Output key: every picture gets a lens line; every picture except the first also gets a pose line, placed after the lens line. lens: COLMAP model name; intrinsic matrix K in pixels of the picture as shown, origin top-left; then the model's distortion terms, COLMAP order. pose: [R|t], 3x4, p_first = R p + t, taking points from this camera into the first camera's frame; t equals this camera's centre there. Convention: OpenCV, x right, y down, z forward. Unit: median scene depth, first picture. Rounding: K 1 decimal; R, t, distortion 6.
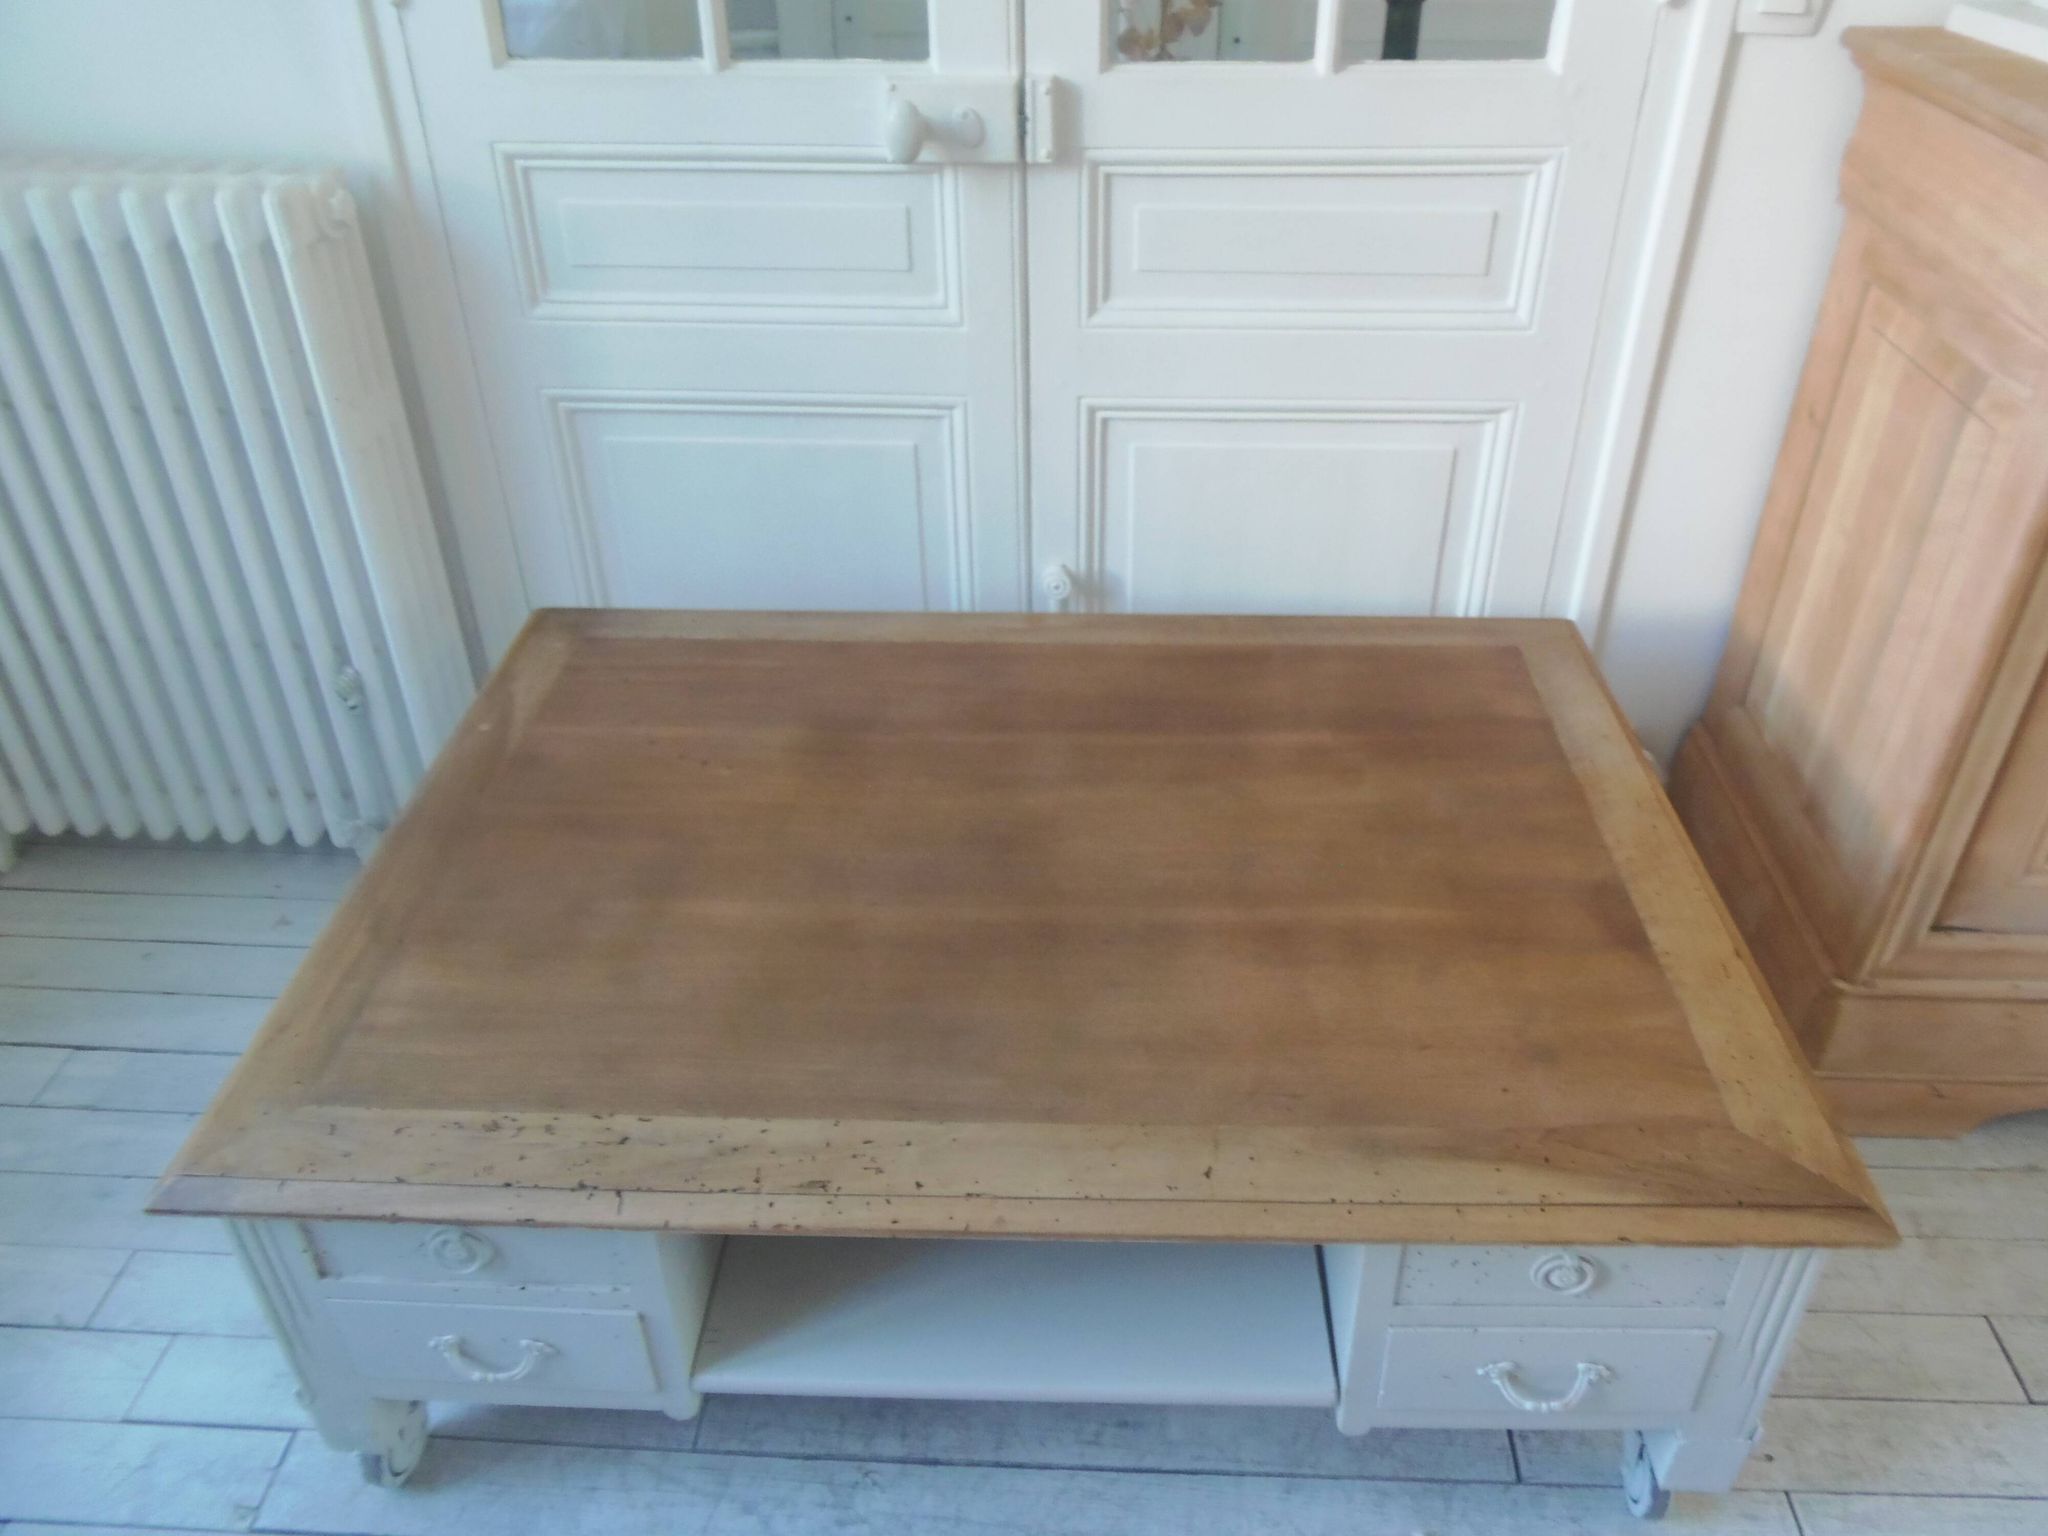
lens RADIAL K [[1493.7, 0, 1056.4], [0, 1493.7, 723.2], [0, 0, 1]] dist [-0.004821, -0.014848]
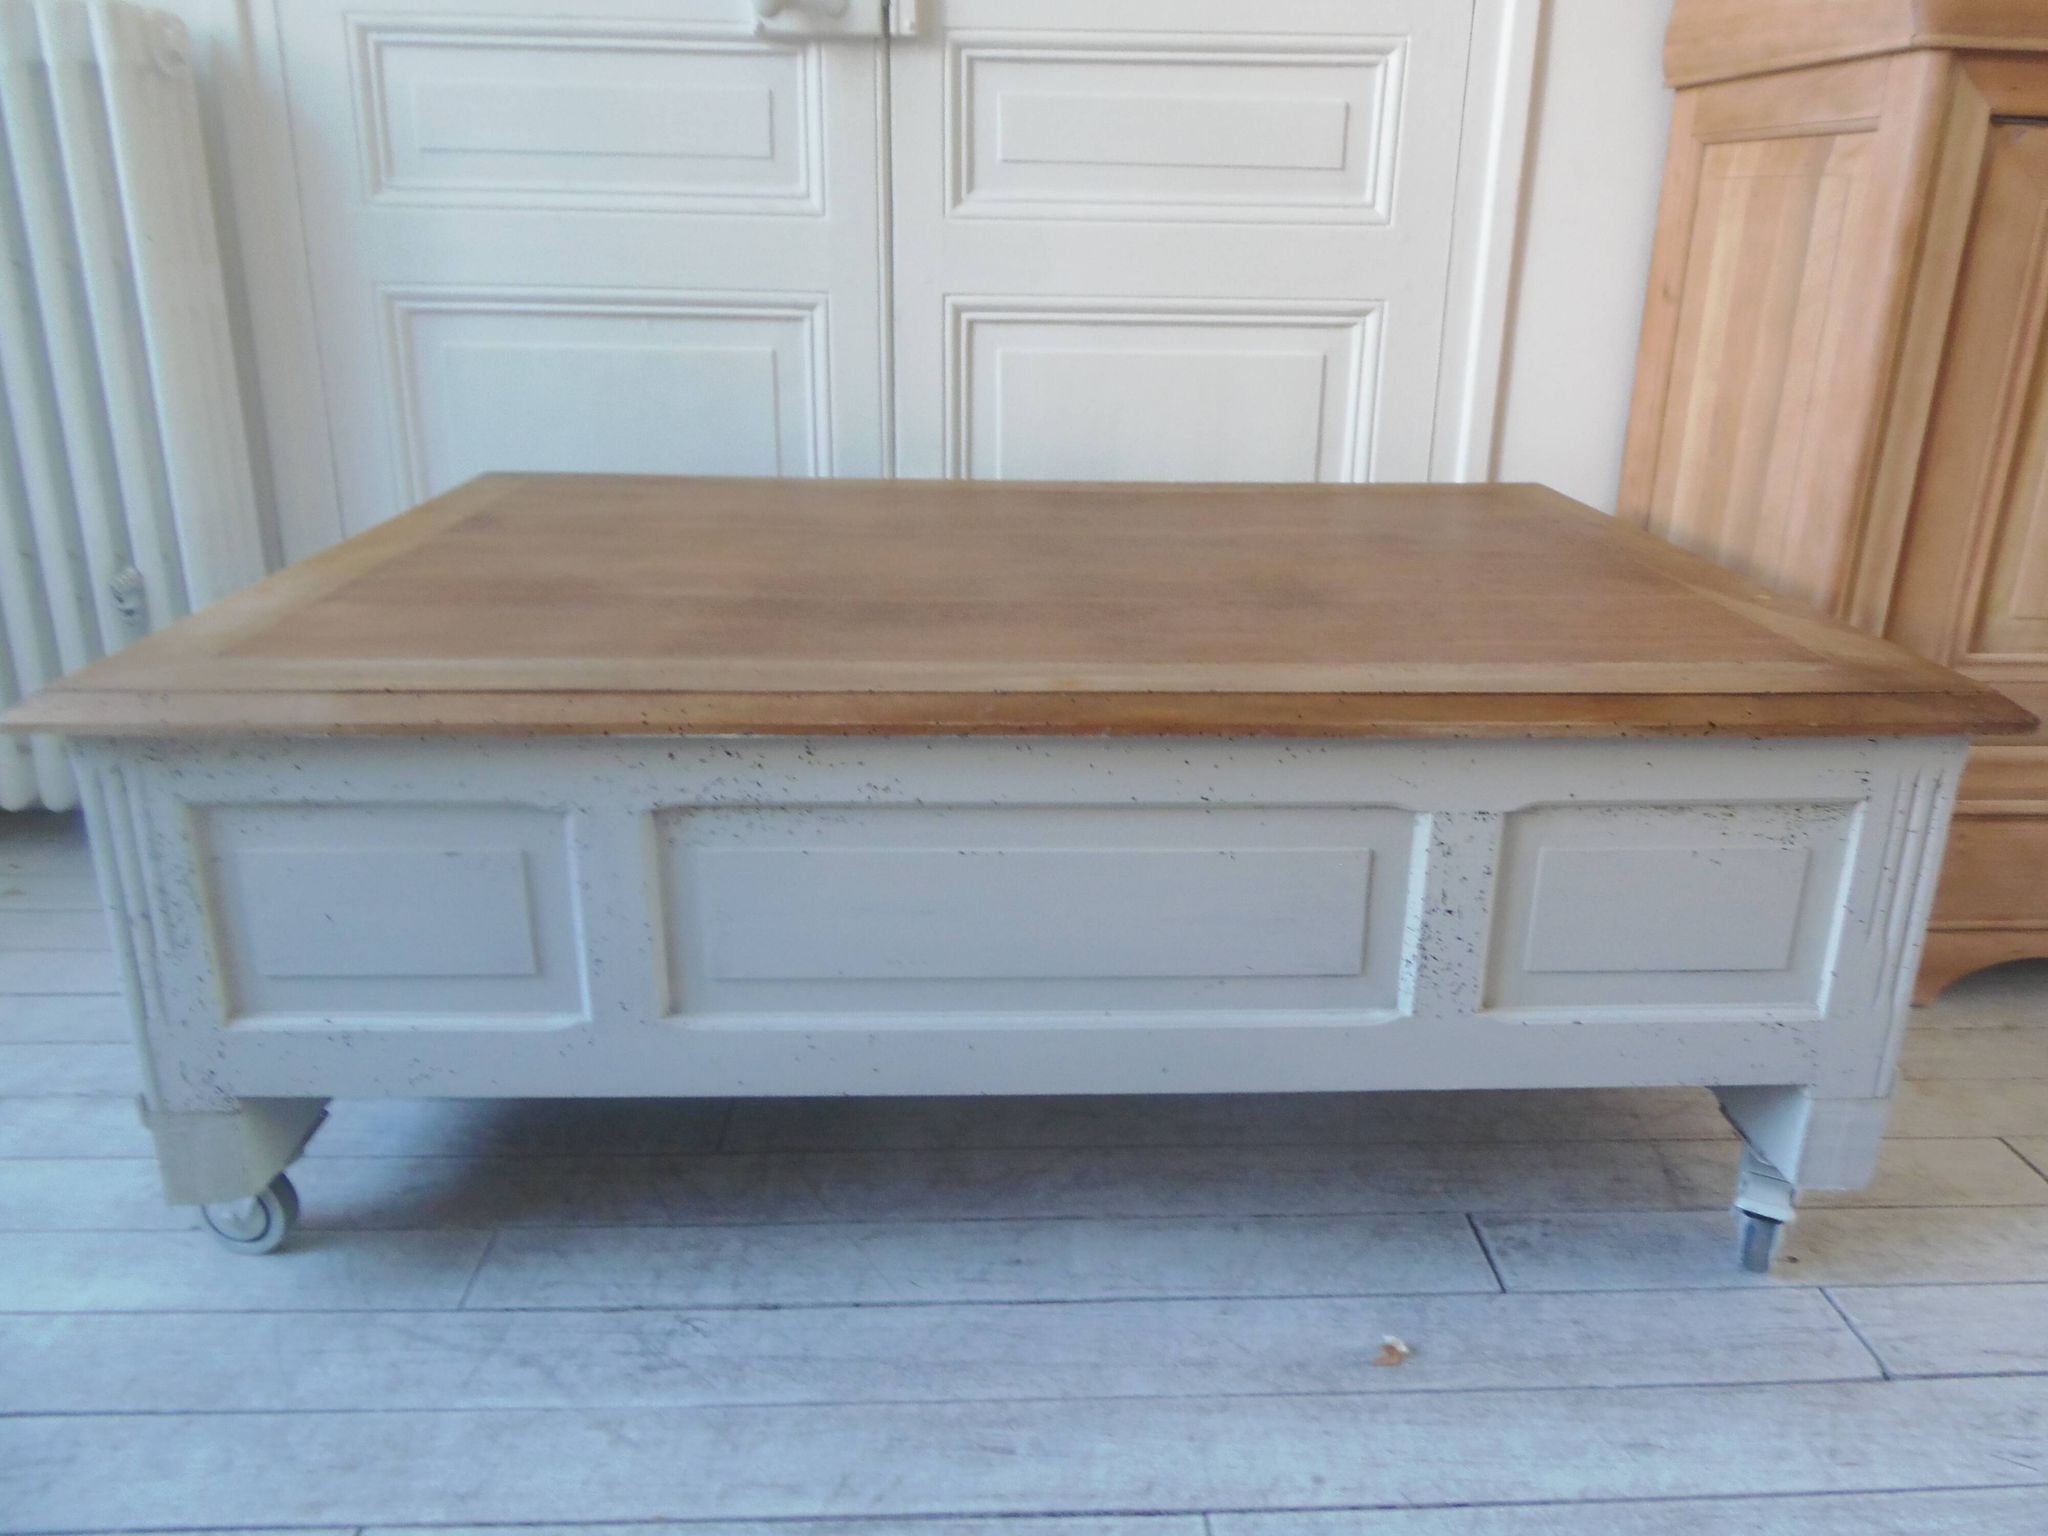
lens RADIAL K [[1493.7, 0, 1056.1], [0, 1493.7, 738.7], [0, 0, 1]] dist [-0.004821, -0.014848]
pose [[0.995825, -0.007775, 0.090947, -0.003643], [0.030112, 0.968570, -0.246914, 0.348935], [-0.086169, 0.248621, 0.964760, 0.137253]]
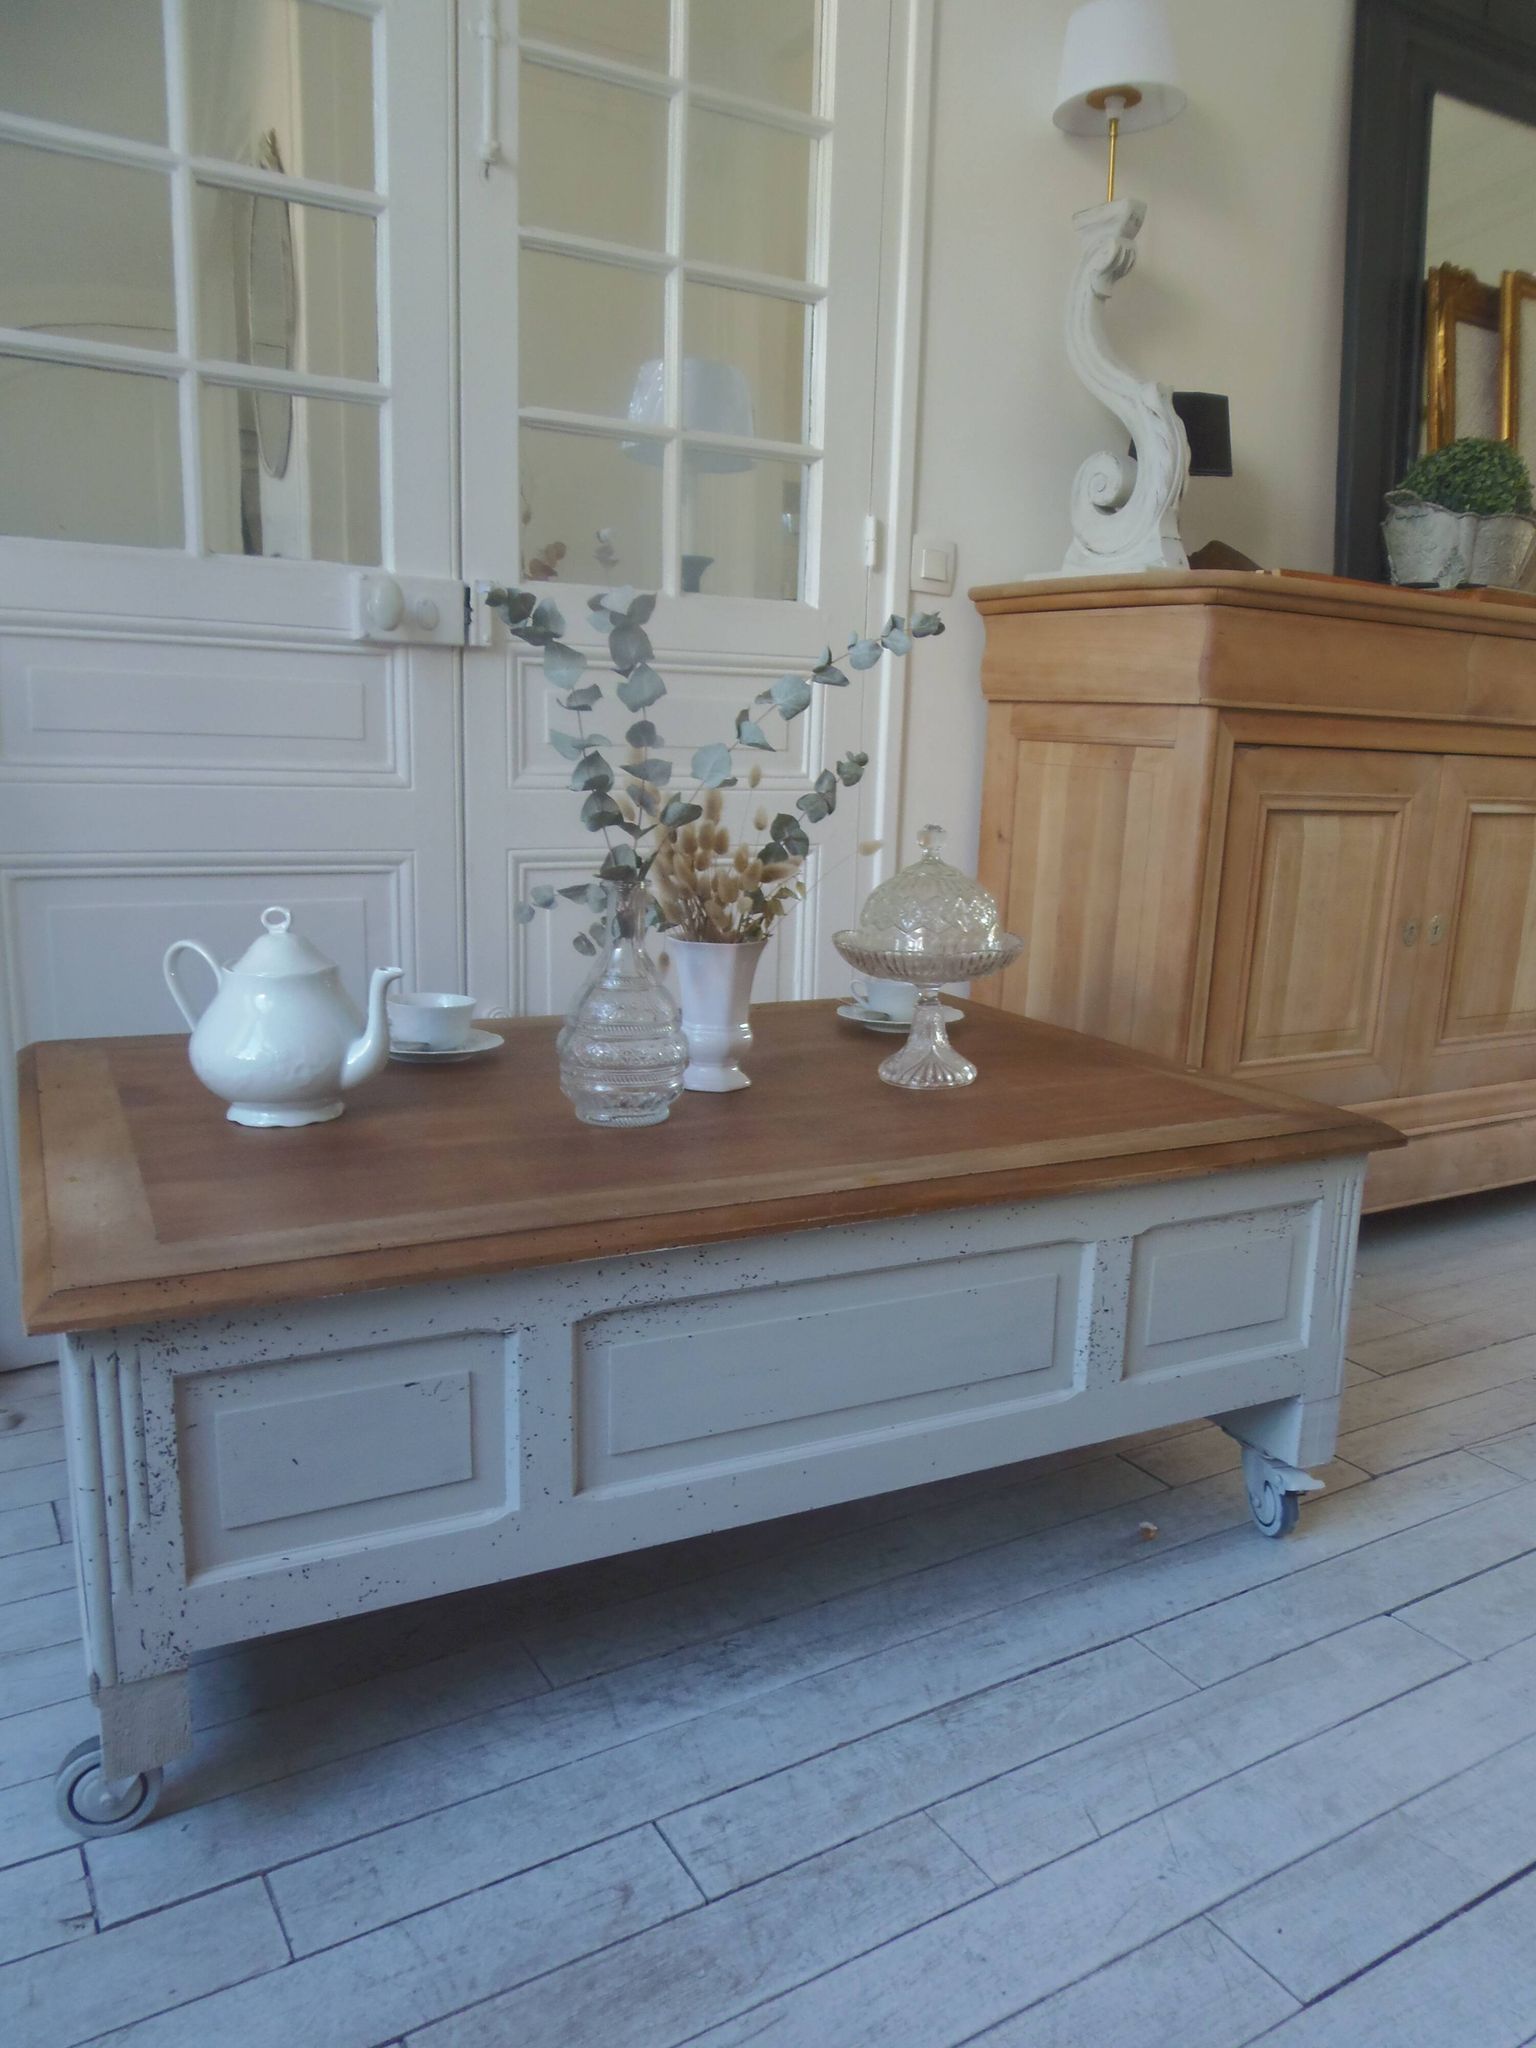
lens RADIAL K [[1493.7, 0, 810.5], [0, 1493.7, 1068.7], [0, 0, 1]] dist [-0.004821, -0.014848]
pose [[0.823638, -0.091374, 0.559707, -0.528286], [0.278502, 0.924900, -0.258837, 0.358843], [-0.494022, 0.369067, 0.787230, 0.014169]]
